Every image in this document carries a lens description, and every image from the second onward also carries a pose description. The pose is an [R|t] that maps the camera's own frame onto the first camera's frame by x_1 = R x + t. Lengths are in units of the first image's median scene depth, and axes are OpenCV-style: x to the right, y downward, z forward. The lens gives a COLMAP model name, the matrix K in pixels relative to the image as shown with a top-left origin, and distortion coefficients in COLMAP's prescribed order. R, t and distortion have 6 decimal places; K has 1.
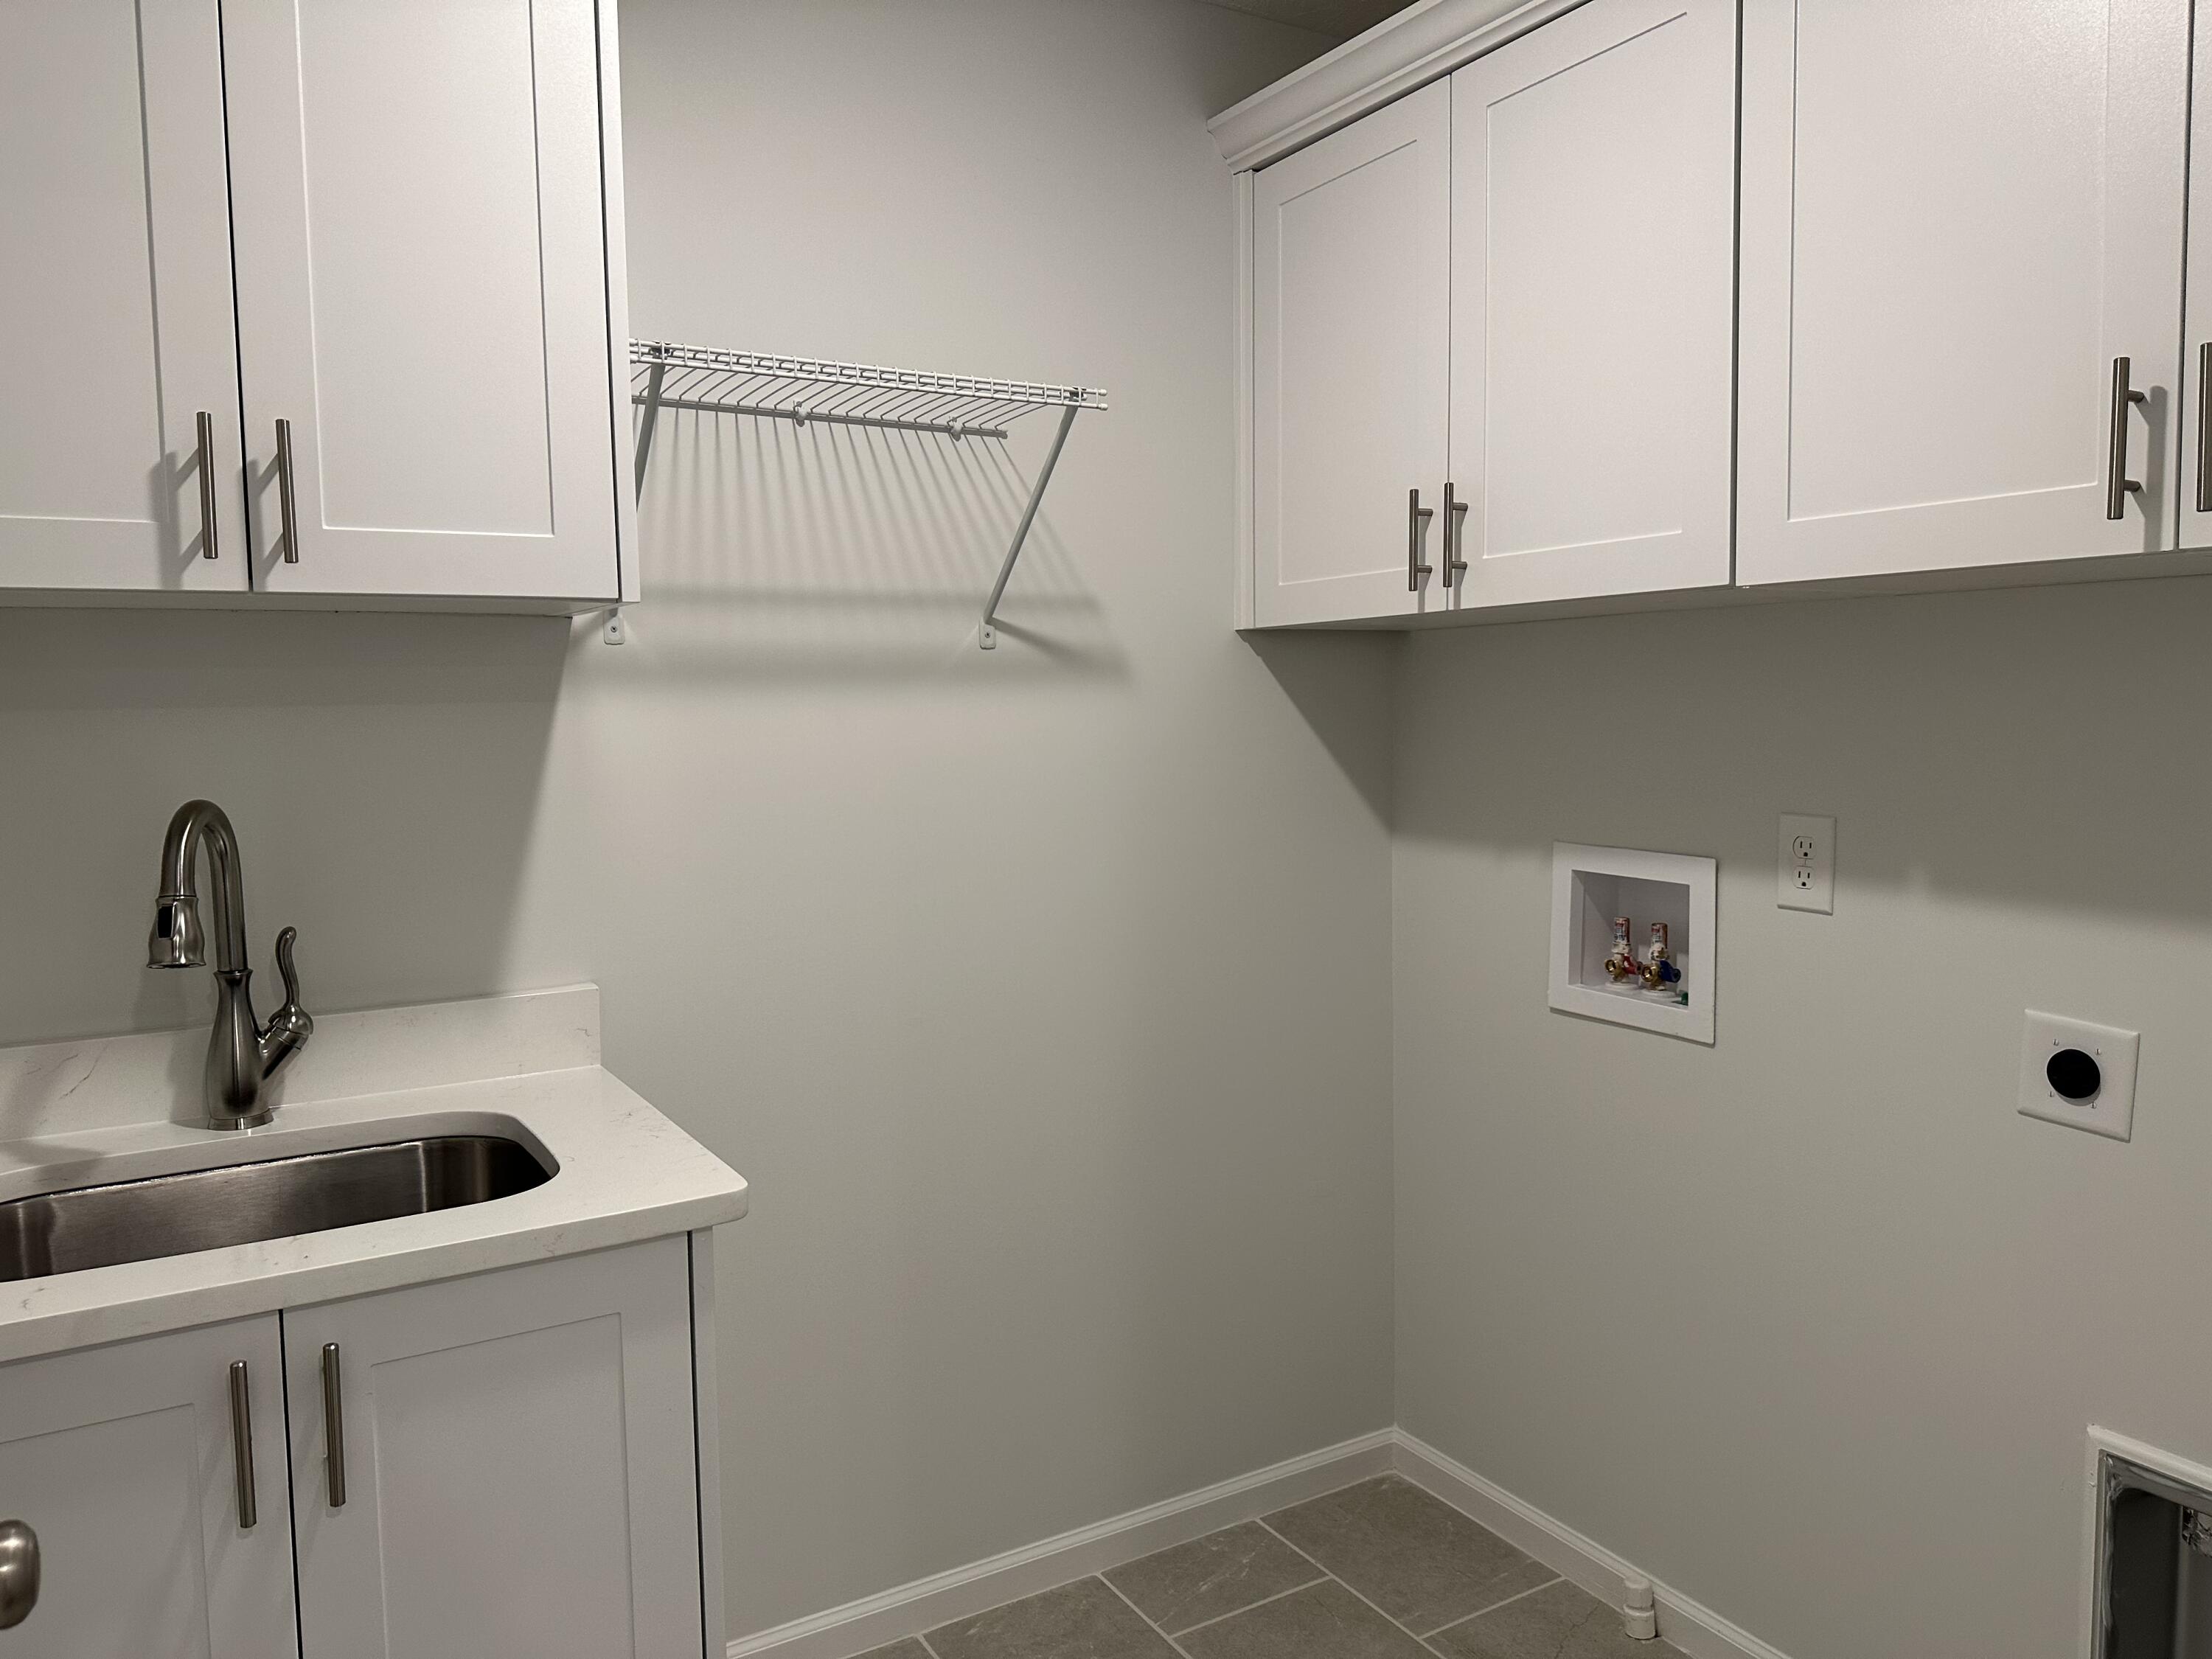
lens RADIAL K [[1569.4, 0, 1106.0], [0, 1569.4, 829.5], [0, 0, 1]] dist [-0.011498, -0.010843]
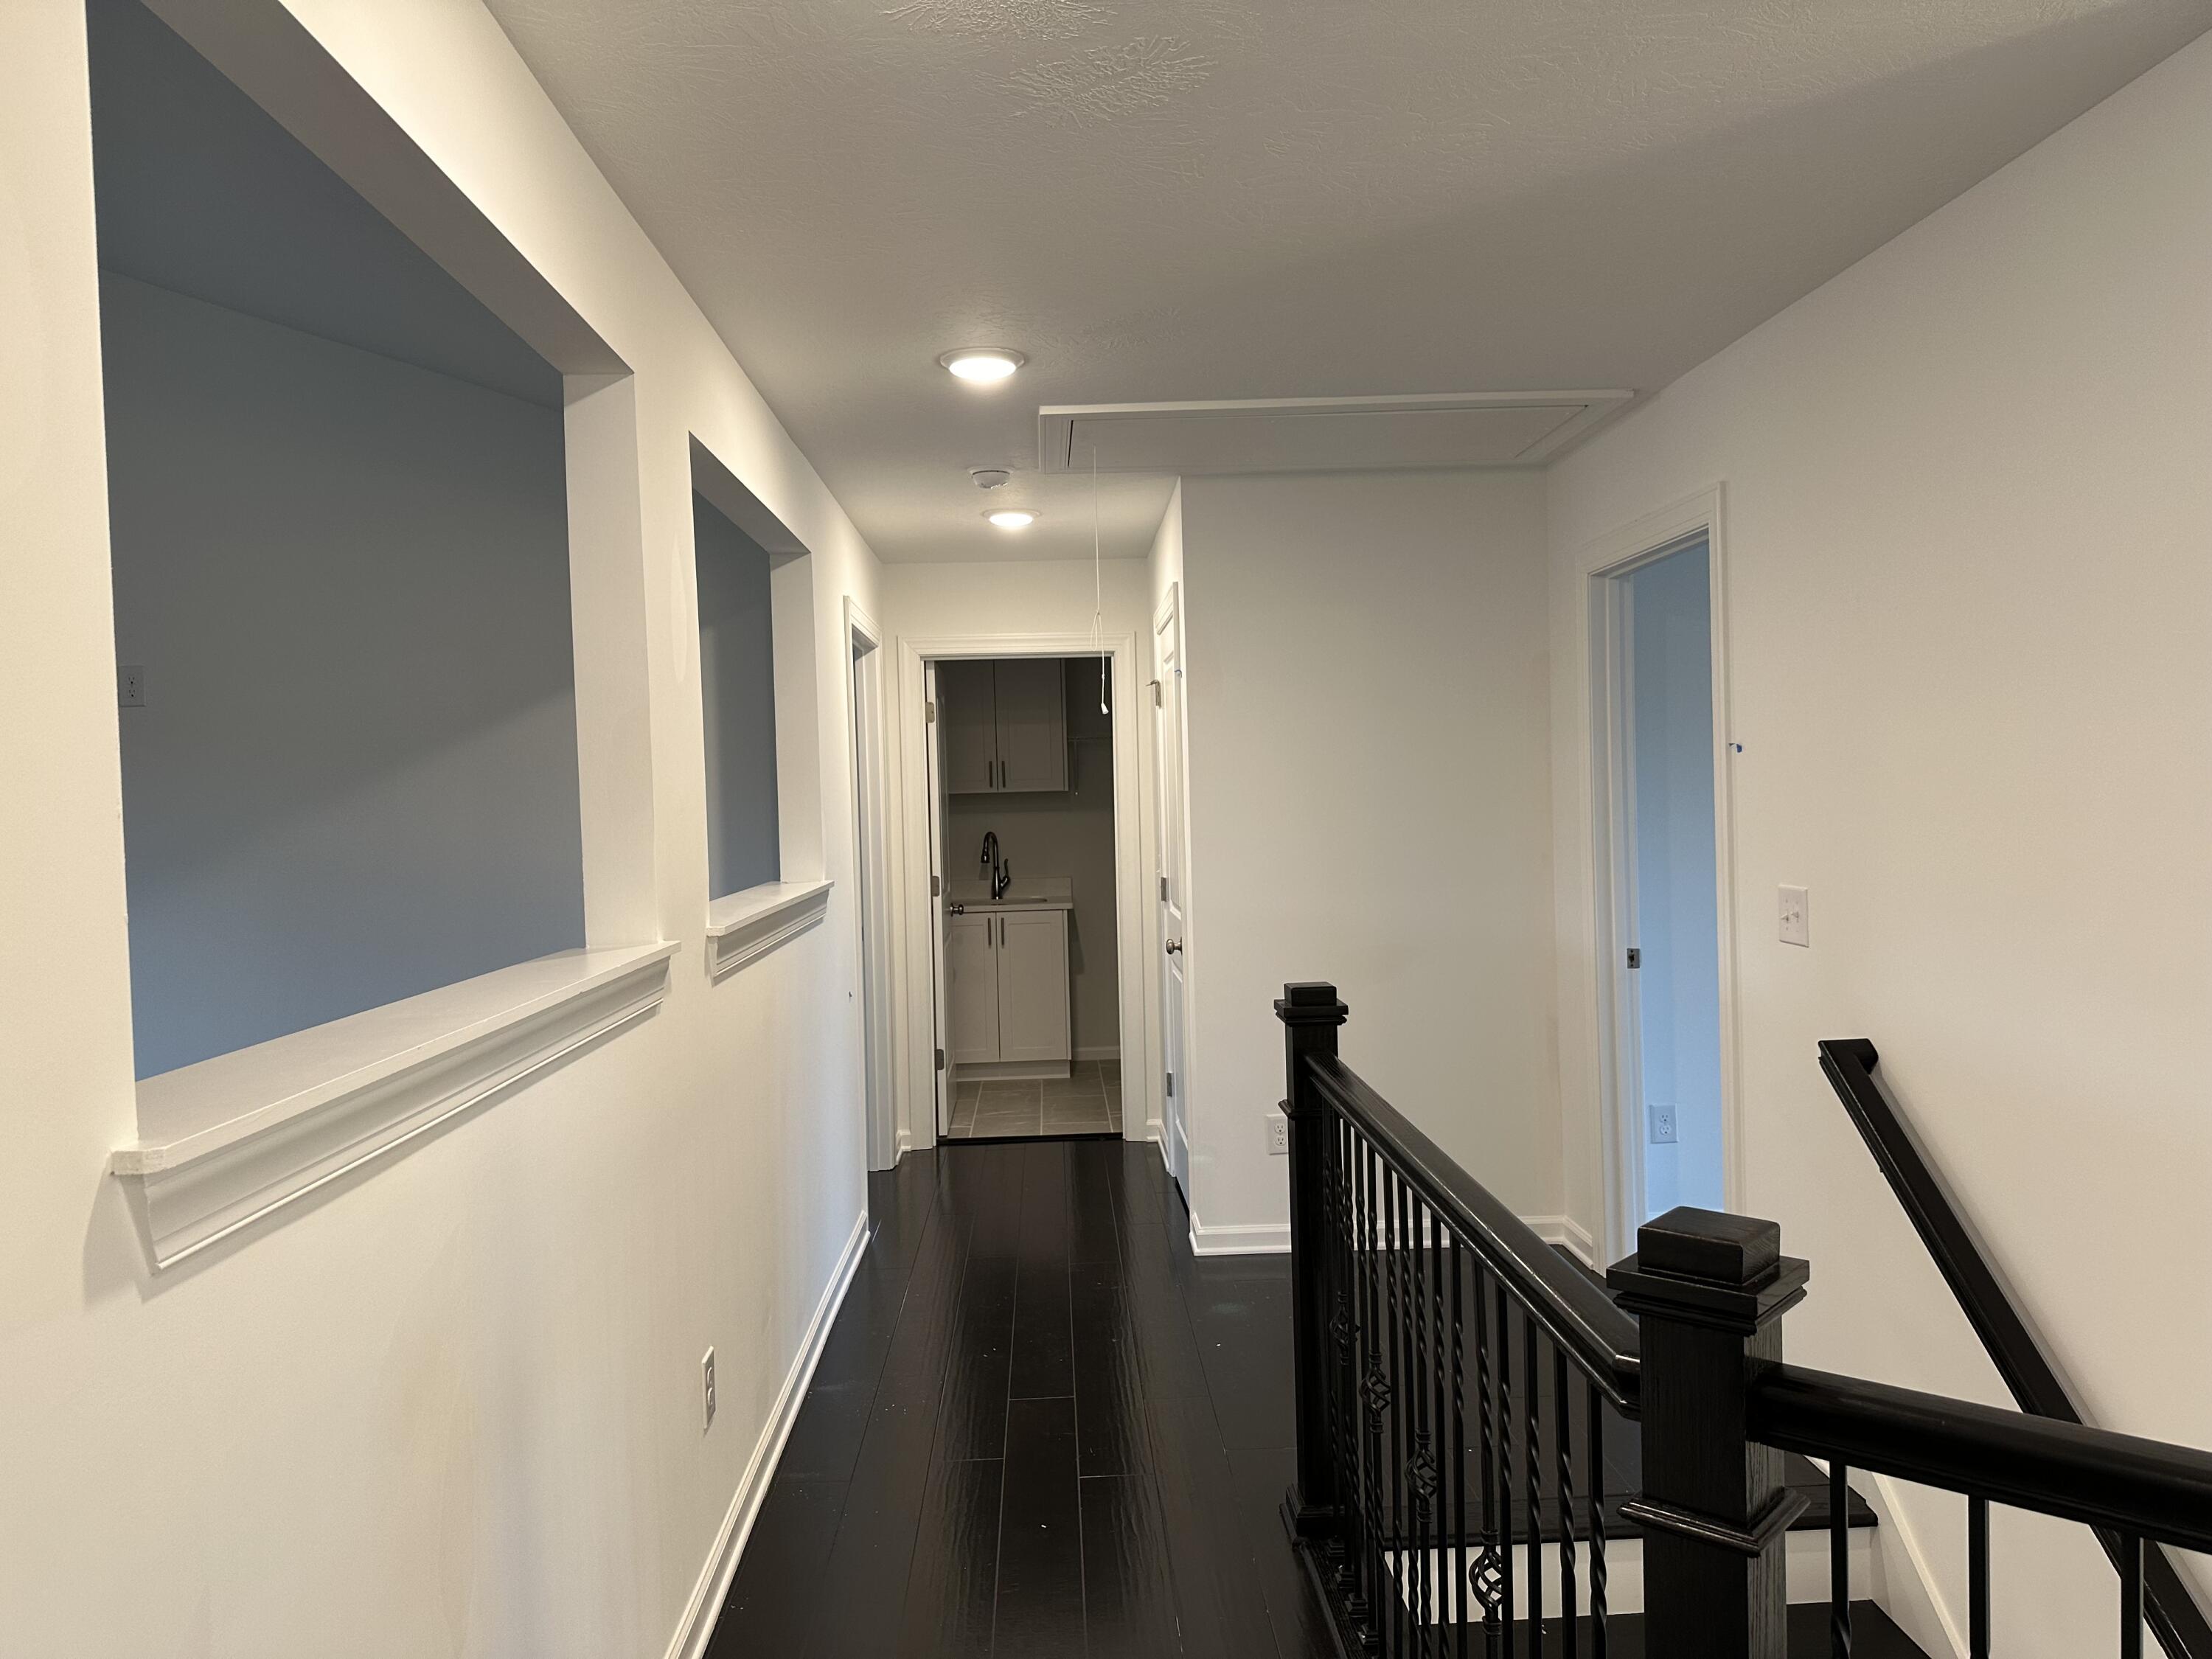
lens RADIAL K [[1569.4, 0, 1106.0], [0, 1569.4, 829.5], [0, 0, 1]] dist [-0.011498, -0.010843]
pose [[0.877729, -0.004655, -0.479135, 2.117554], [-0.019510, 0.998776, -0.045444, 0.192893], [0.478760, 0.049235, 0.876564, -3.179048]]
